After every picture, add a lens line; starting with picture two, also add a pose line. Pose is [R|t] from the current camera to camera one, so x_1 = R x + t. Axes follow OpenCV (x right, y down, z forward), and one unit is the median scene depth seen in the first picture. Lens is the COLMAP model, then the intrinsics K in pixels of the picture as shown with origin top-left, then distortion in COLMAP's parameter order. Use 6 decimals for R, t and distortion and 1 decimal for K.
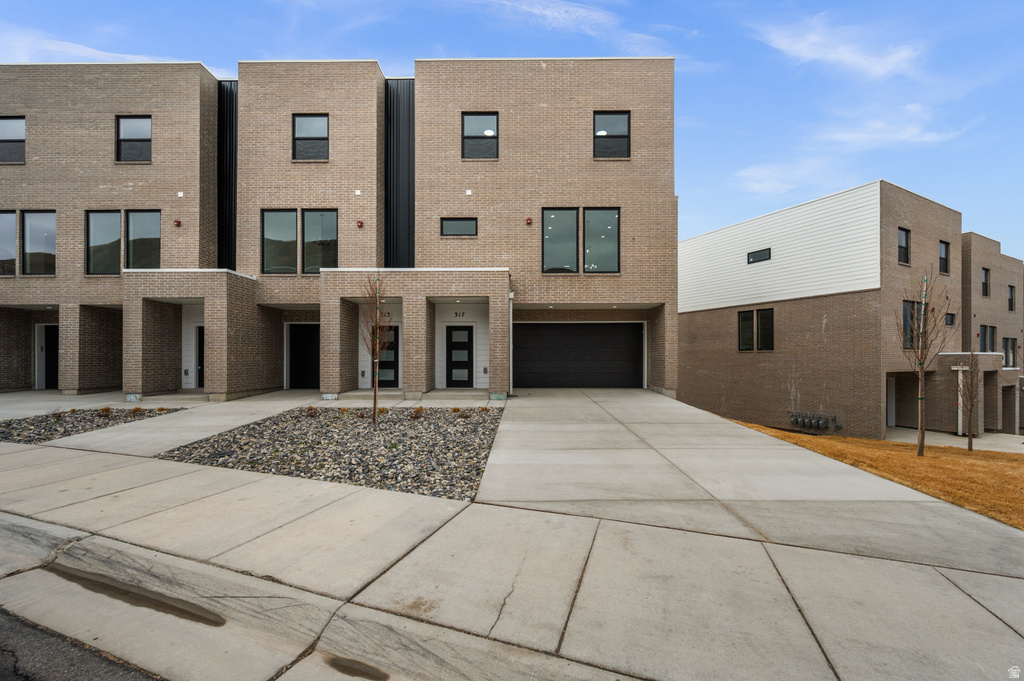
lens RADIAL K [[409.8, 0, 511.8], [0, 409.8, 345.3], [0, 0, 1]] dist [0.001955, -0.000131]
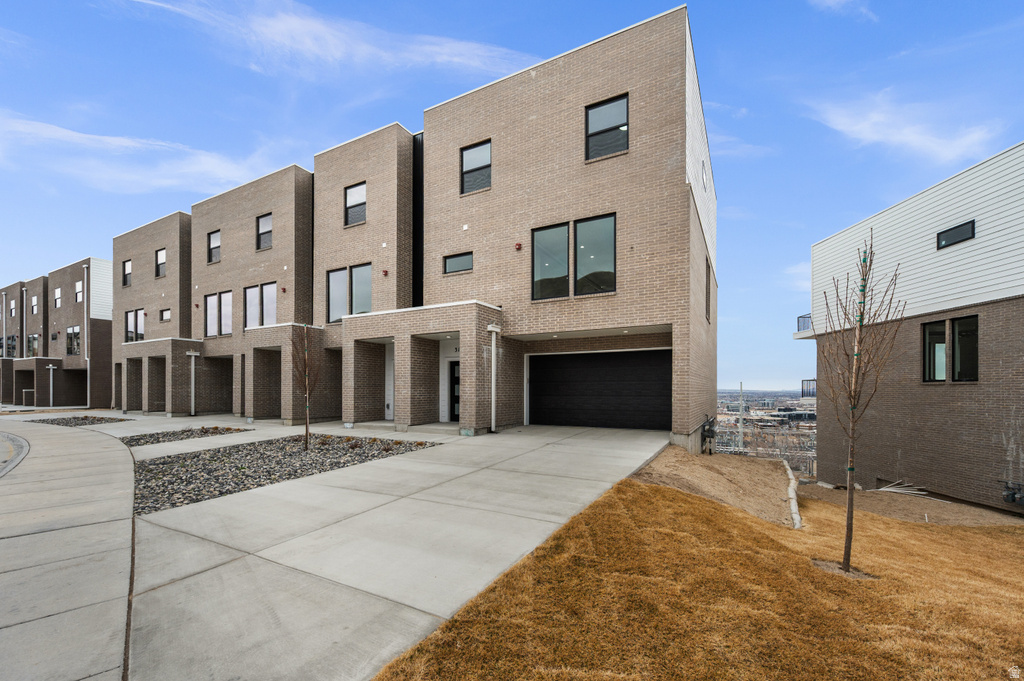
lens RADIAL K [[419.5, 0, 519.2], [0, 419.5, 379.4], [0, 0, 1]] dist [0.001957, -0.000056]
pose [[0.885741, -0.011277, -0.464044, 0.481799], [0.012893, 0.999917, 0.000310, -0.000153], [0.464002, -0.006257, 0.885812, 0.150803]]
